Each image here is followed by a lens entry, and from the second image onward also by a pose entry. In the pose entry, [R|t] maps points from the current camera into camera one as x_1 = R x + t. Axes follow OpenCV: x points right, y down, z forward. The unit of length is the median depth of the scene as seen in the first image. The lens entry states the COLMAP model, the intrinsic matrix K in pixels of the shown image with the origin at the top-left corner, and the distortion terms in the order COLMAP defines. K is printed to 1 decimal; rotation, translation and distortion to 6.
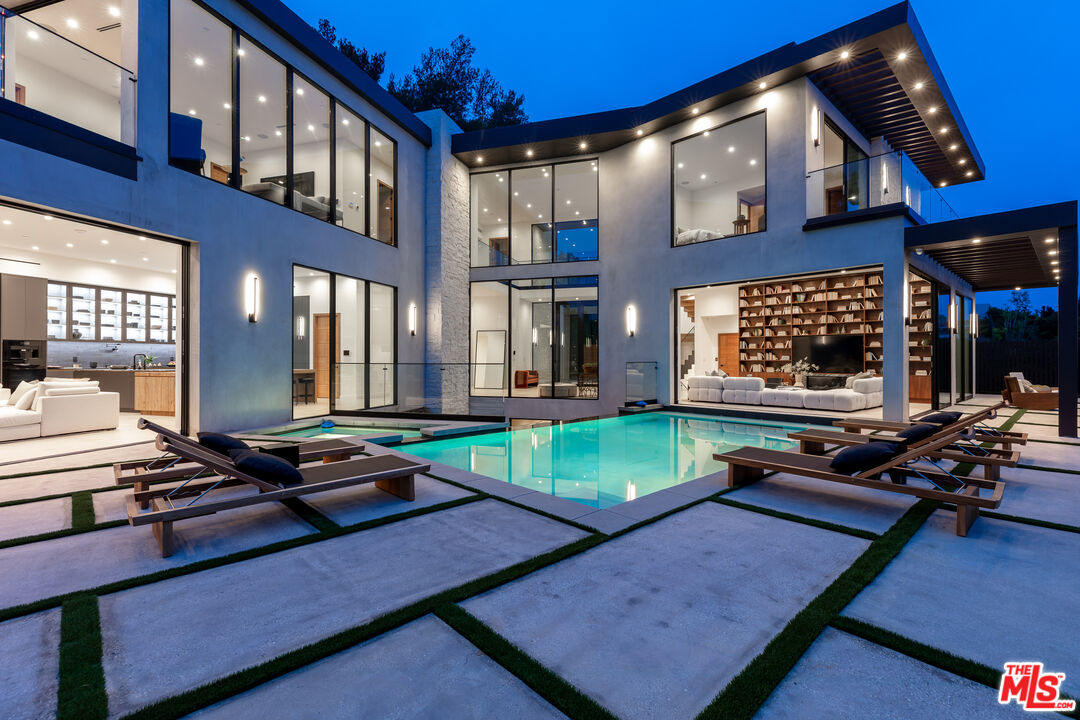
lens RADIAL K [[489.4, 0, 550.6], [0, 489.4, 355.8], [0, 0, 1]] dist [0.001440, -0.000383]
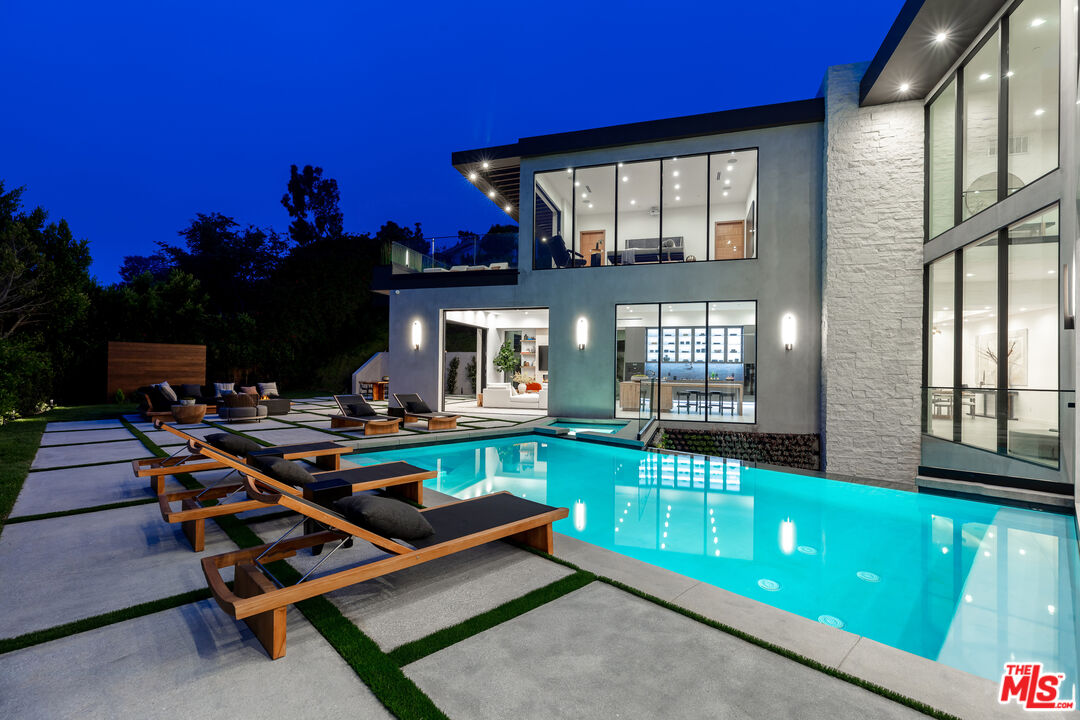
lens RADIAL K [[489.4, 0, 547.5], [0, 489.4, 365.4], [0, 0, 1]] dist [0.001440, -0.000383]
pose [[-0.001794, -0.012204, -0.999924, 0.560426], [-0.013526, 0.999834, -0.012179, 0.004234], [0.999907, 0.013503, -0.001959, 0.523879]]
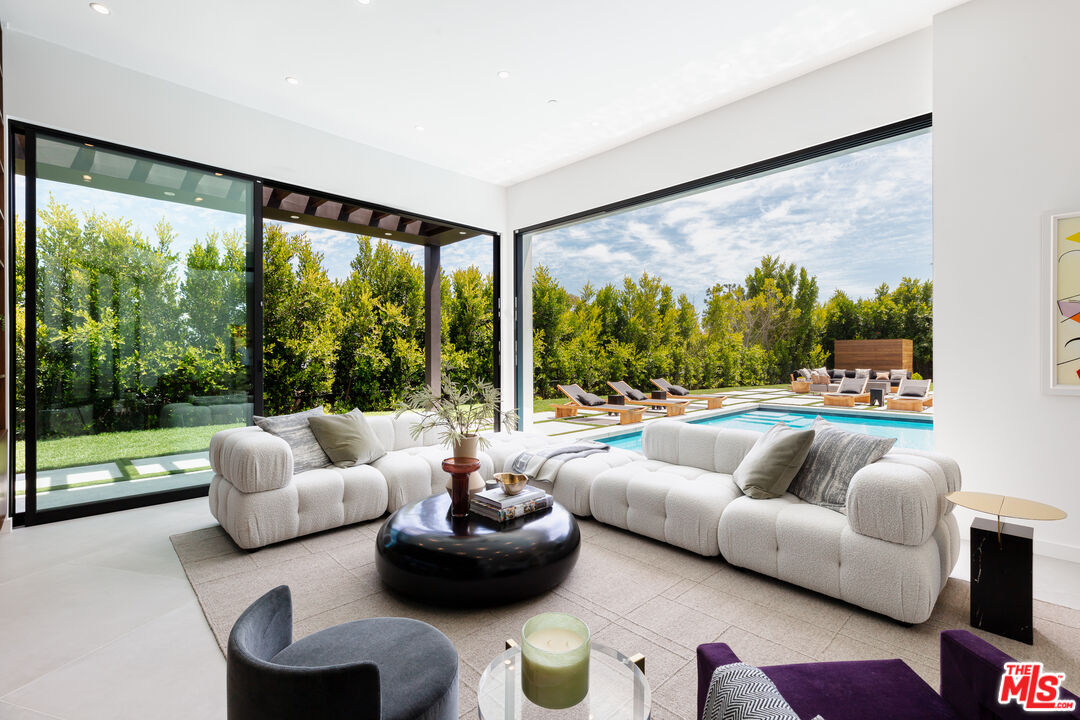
lens RADIAL K [[484.4, 0, 547.2], [0, 484.4, 343.7], [0, 0, 1]] dist [-0.006140, 0.000693]
pose [[-0.999981, 0.004249, -0.004458, 0.419952], [0.004367, 0.999628, -0.026915, -0.000249], [0.004342, -0.026934, -0.999628, 1.157315]]
